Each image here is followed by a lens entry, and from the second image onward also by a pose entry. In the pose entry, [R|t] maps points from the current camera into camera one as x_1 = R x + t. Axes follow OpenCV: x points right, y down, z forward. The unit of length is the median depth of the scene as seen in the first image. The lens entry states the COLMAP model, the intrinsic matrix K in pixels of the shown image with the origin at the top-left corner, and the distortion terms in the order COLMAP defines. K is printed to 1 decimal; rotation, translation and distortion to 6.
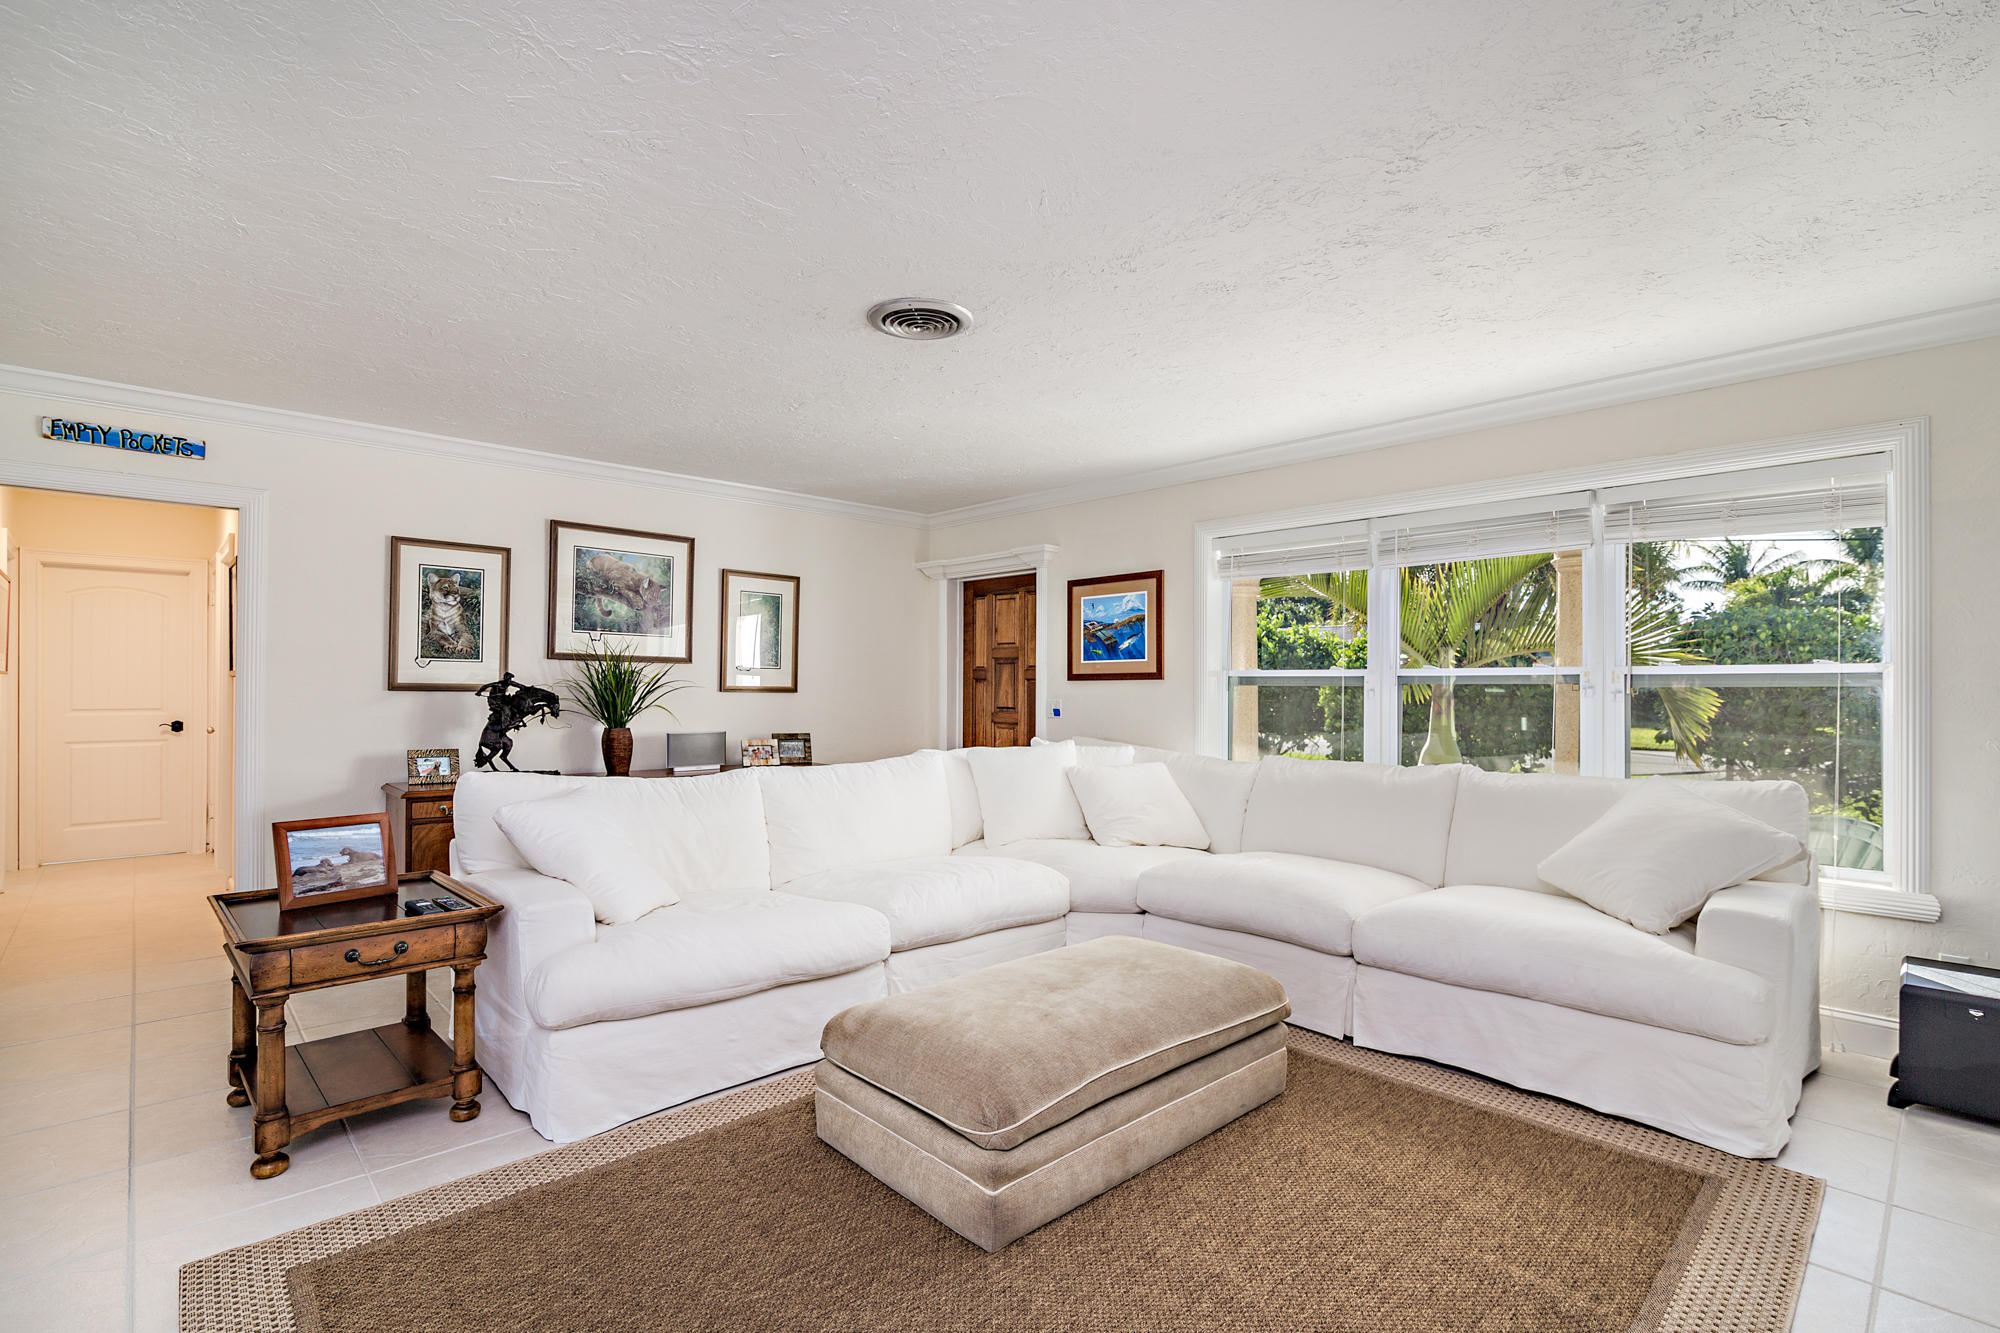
lens RADIAL K [[911.9, 0, 999.8], [0, 911.9, 676.0], [0, 0, 1]] dist [-0.019325, 0.001797]
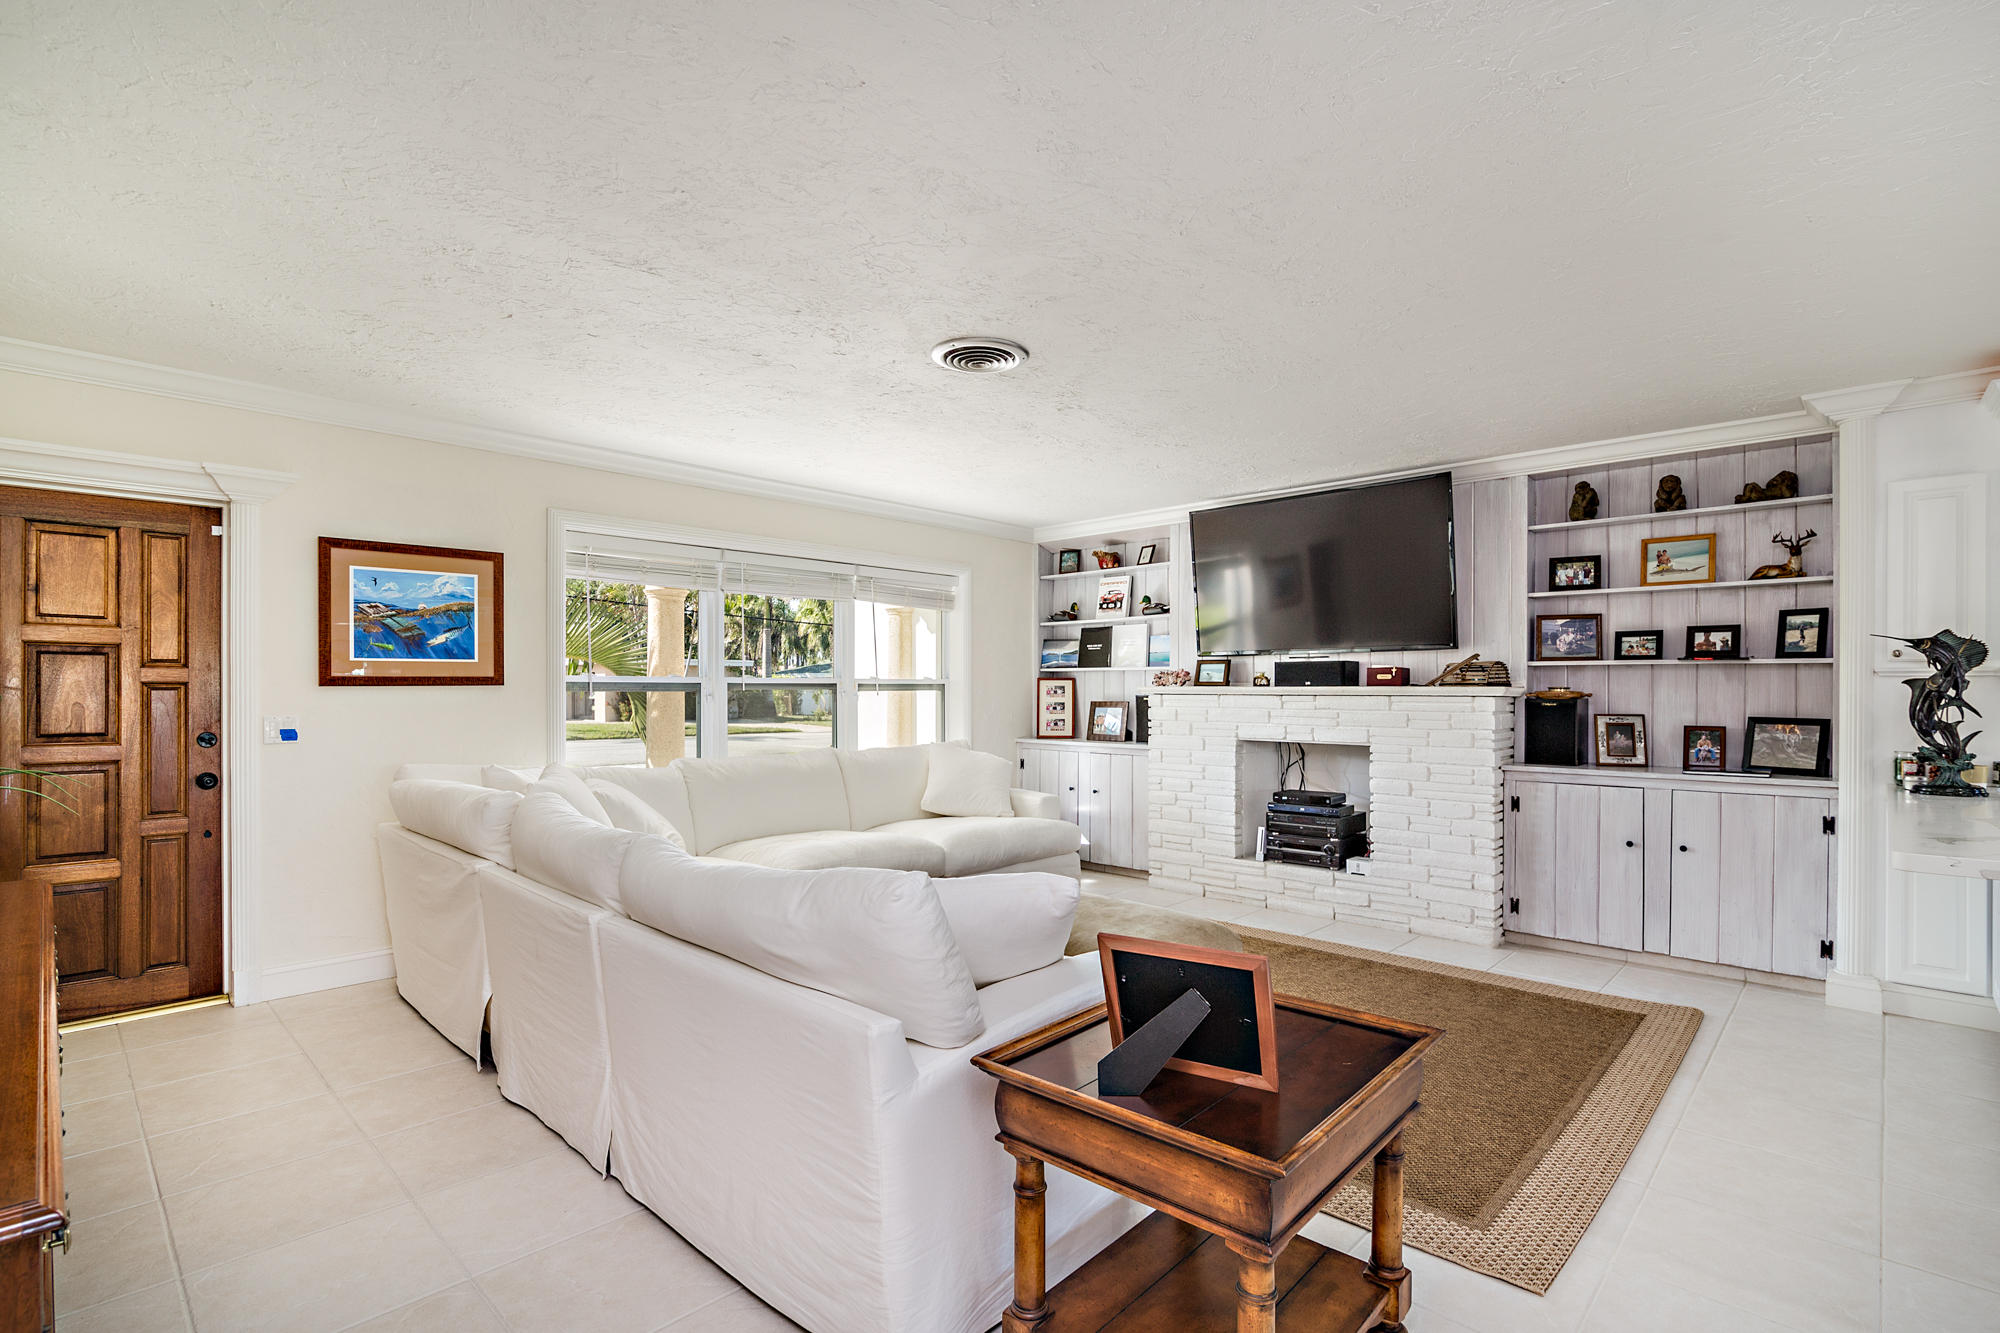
lens RADIAL K [[911.9, 0, 999.8], [0, 911.9, 680.6], [0, 0, 1]] dist [-0.019325, 0.001797]
pose [[-0.053576, -0.003253, 0.998558, -0.642081], [-0.017017, 0.999852, 0.002344, -0.009371], [-0.998419, -0.016867, -0.053624, 0.560260]]
